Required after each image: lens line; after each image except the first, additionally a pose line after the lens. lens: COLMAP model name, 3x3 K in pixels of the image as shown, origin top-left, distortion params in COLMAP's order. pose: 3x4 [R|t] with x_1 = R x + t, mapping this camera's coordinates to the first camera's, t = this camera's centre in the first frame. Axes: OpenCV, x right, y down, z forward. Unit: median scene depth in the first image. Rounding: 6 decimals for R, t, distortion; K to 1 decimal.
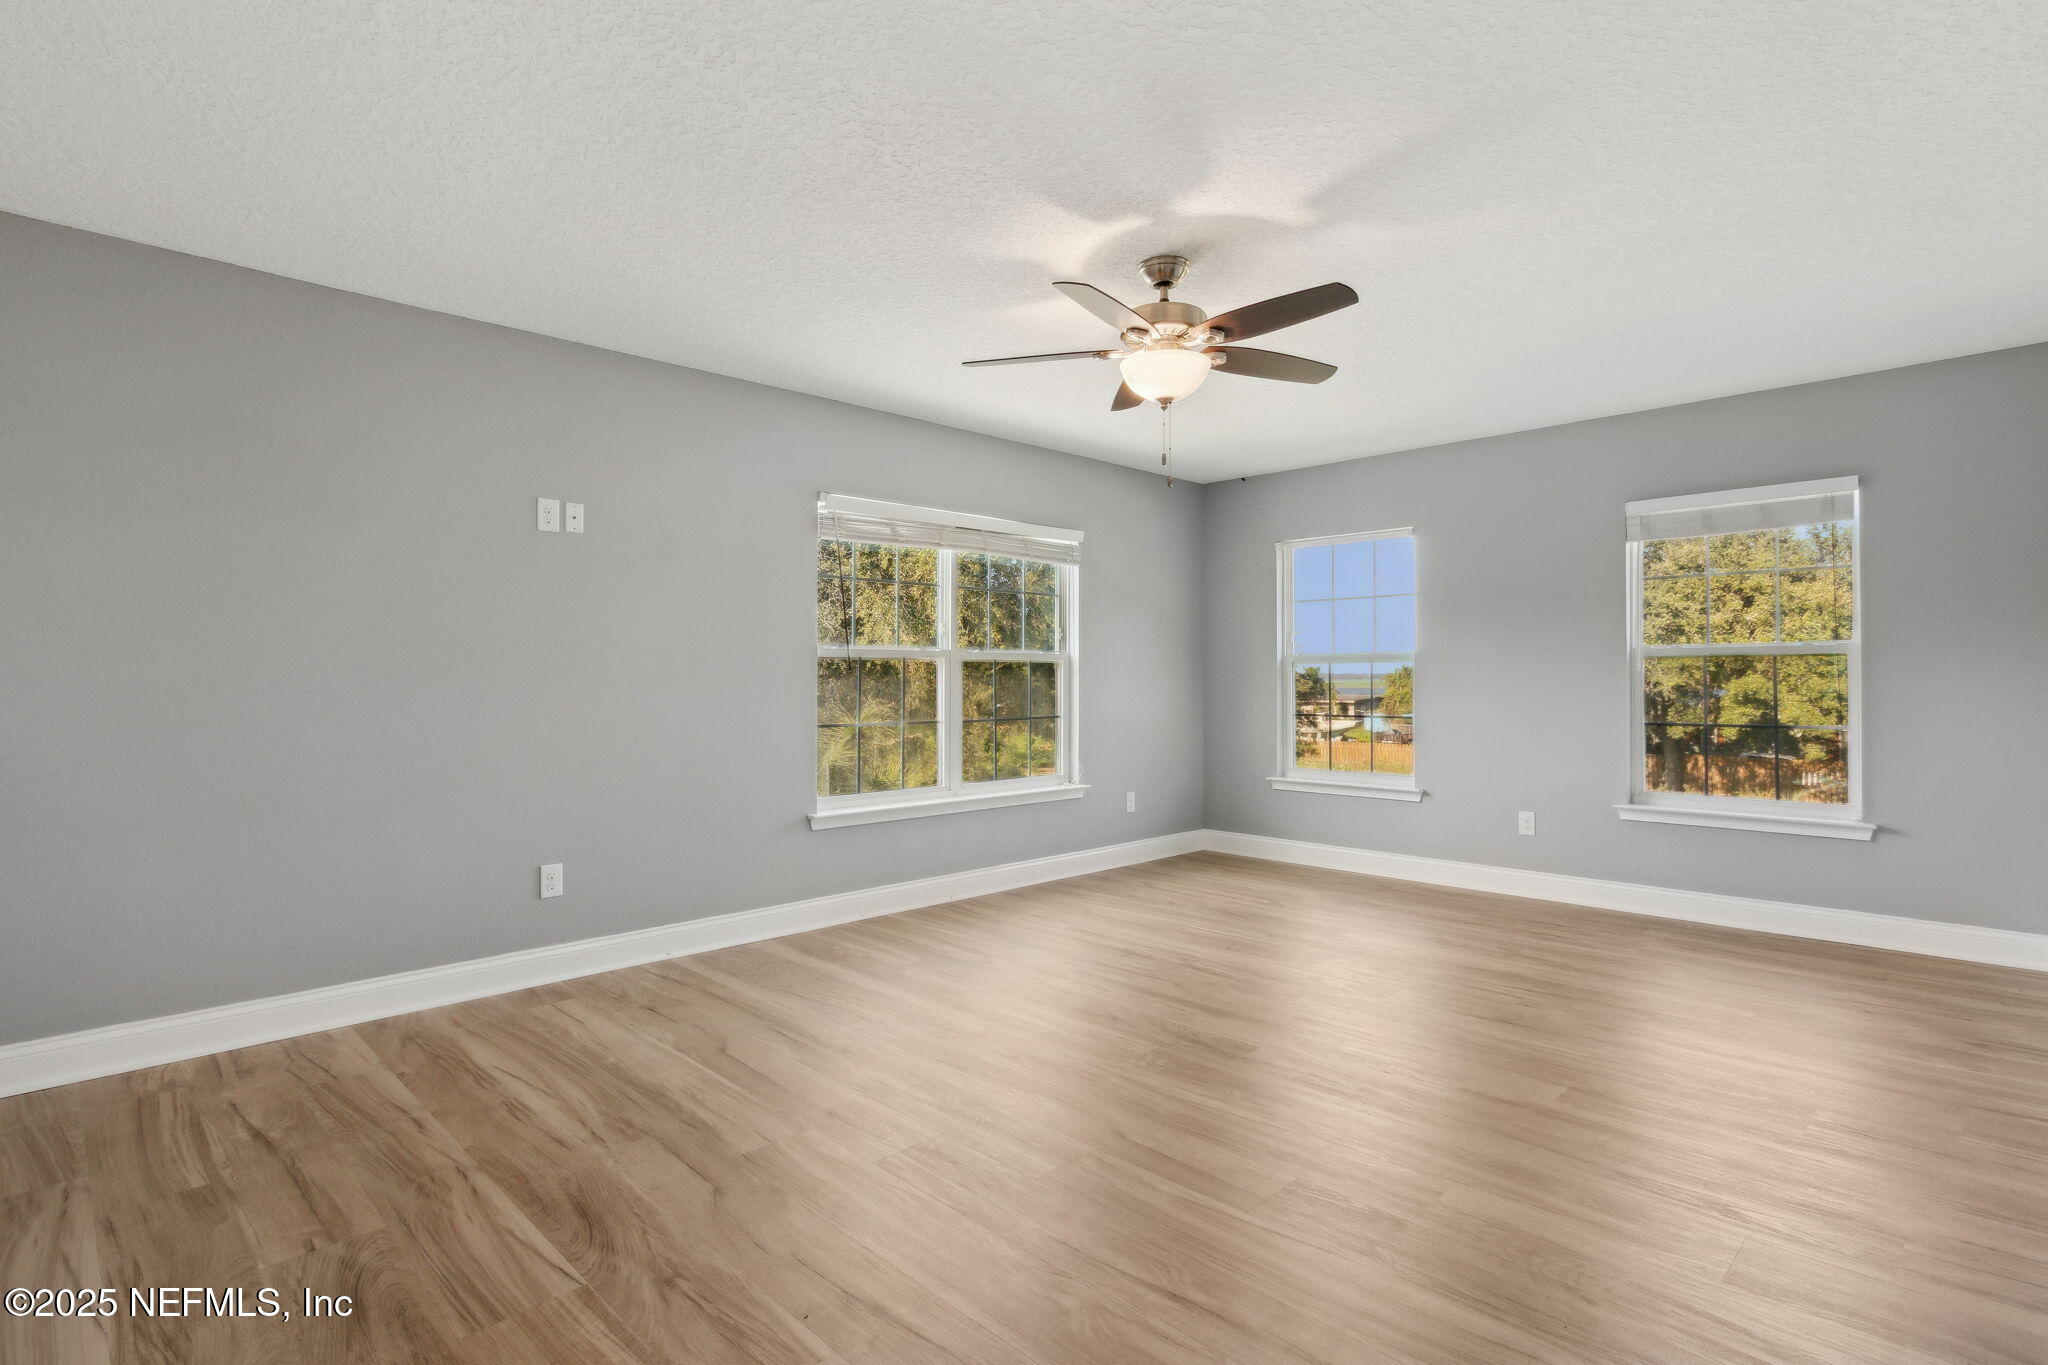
lens RADIAL K [[956.1, 0, 1028.2], [0, 956.1, 677.2], [0, 0, 1]] dist [0.000877, -0.000400]
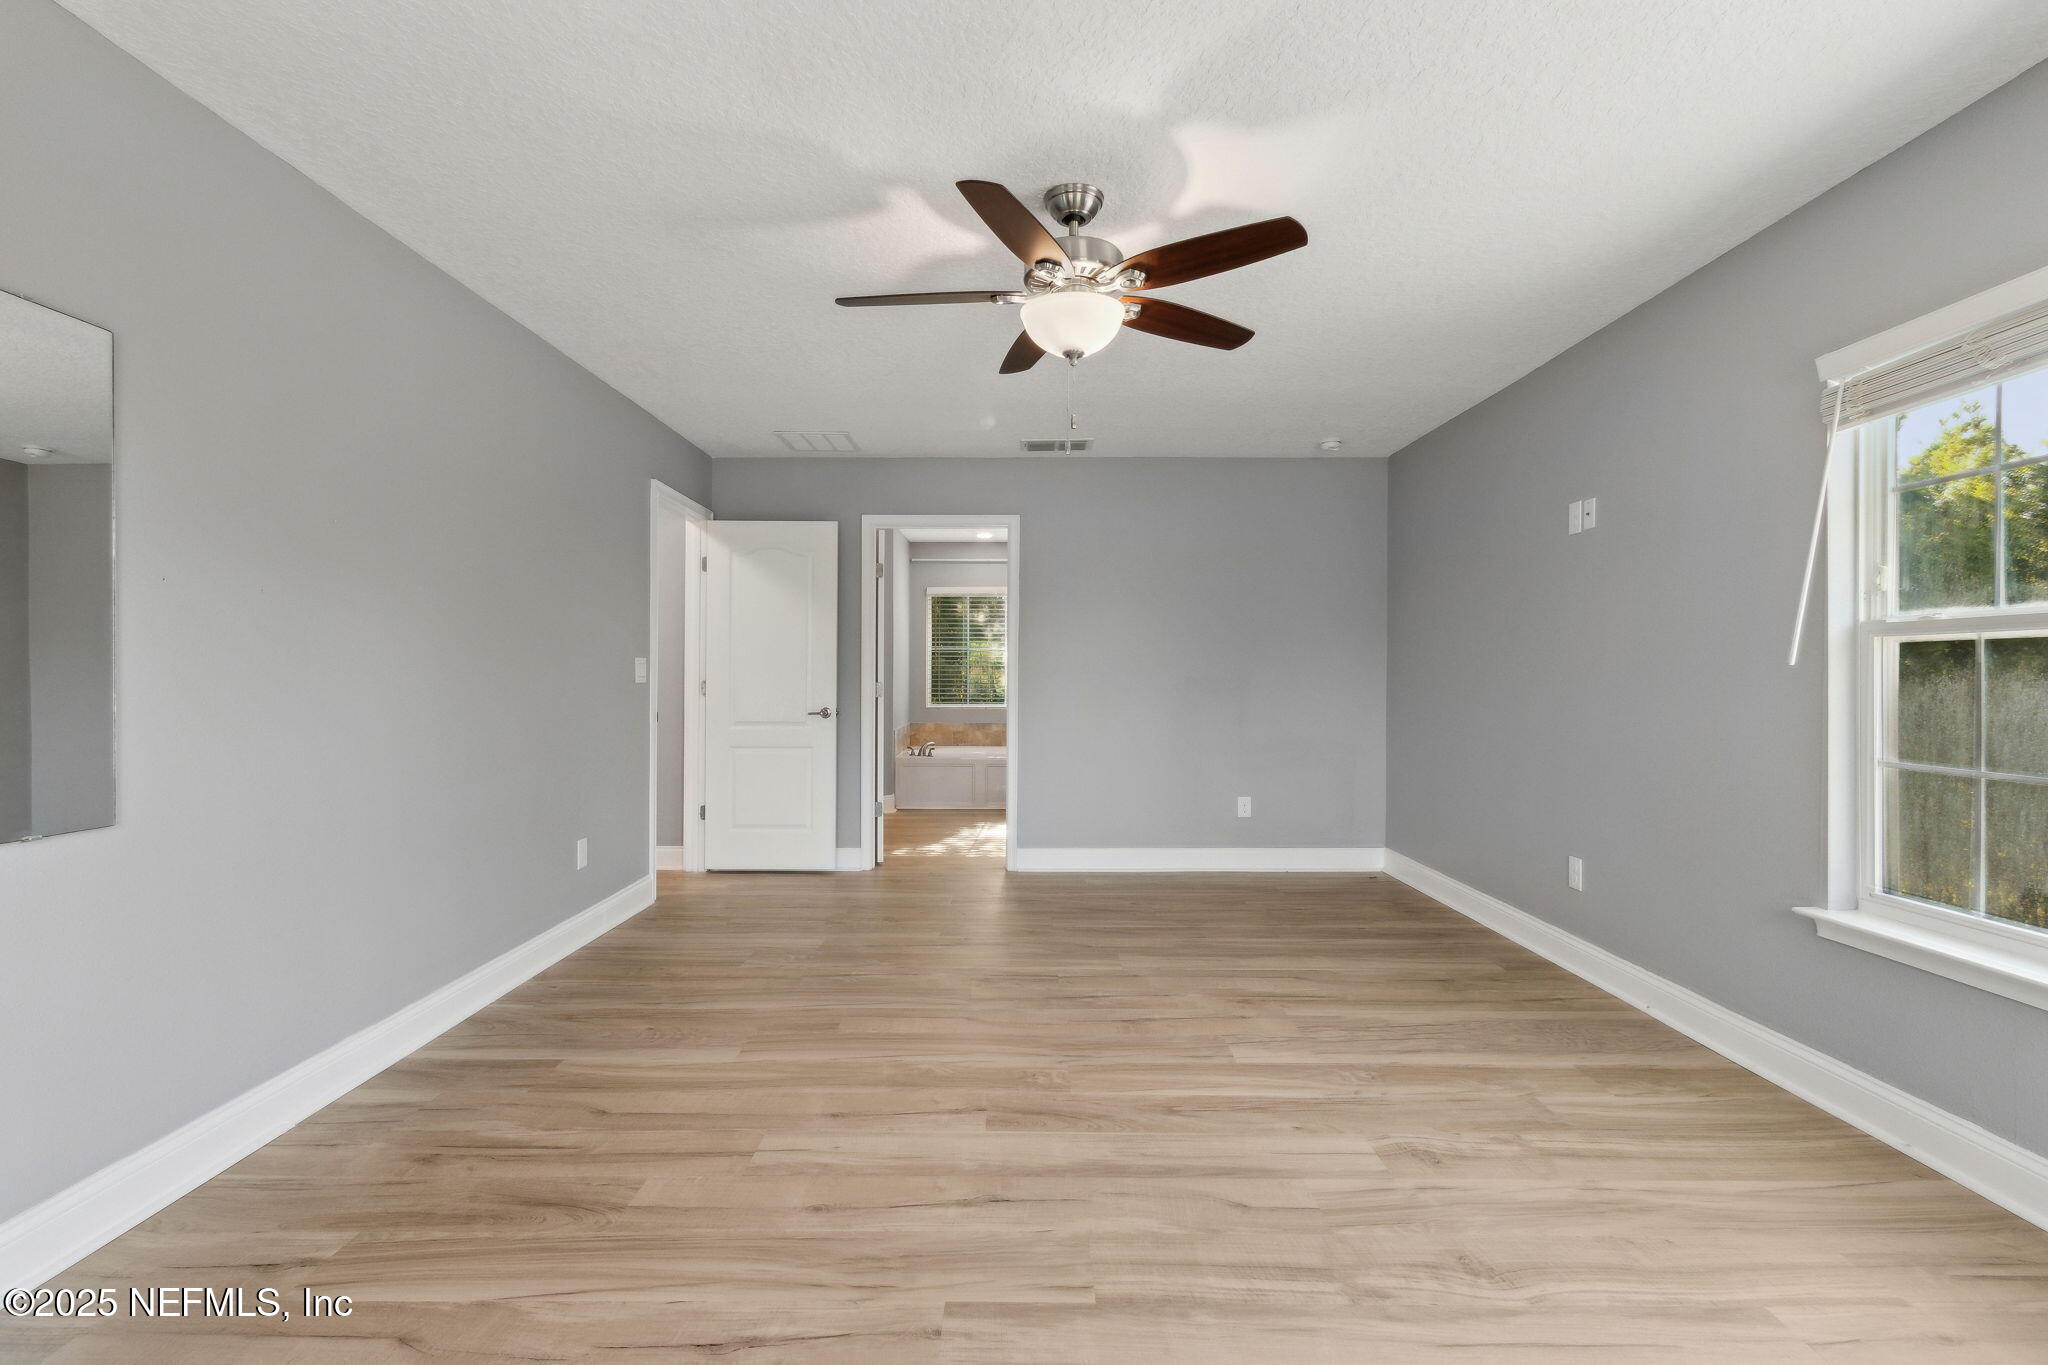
lens RADIAL K [[956.1, 0, 1028.2], [0, 956.1, 677.2], [0, 0, 1]] dist [0.000877, -0.000400]
pose [[-0.695169, -0.003885, -0.718836, 0.648742], [0.000604, 0.999982, -0.005989, 0.007719], [0.718847, -0.004597, -0.695154, 1.290221]]
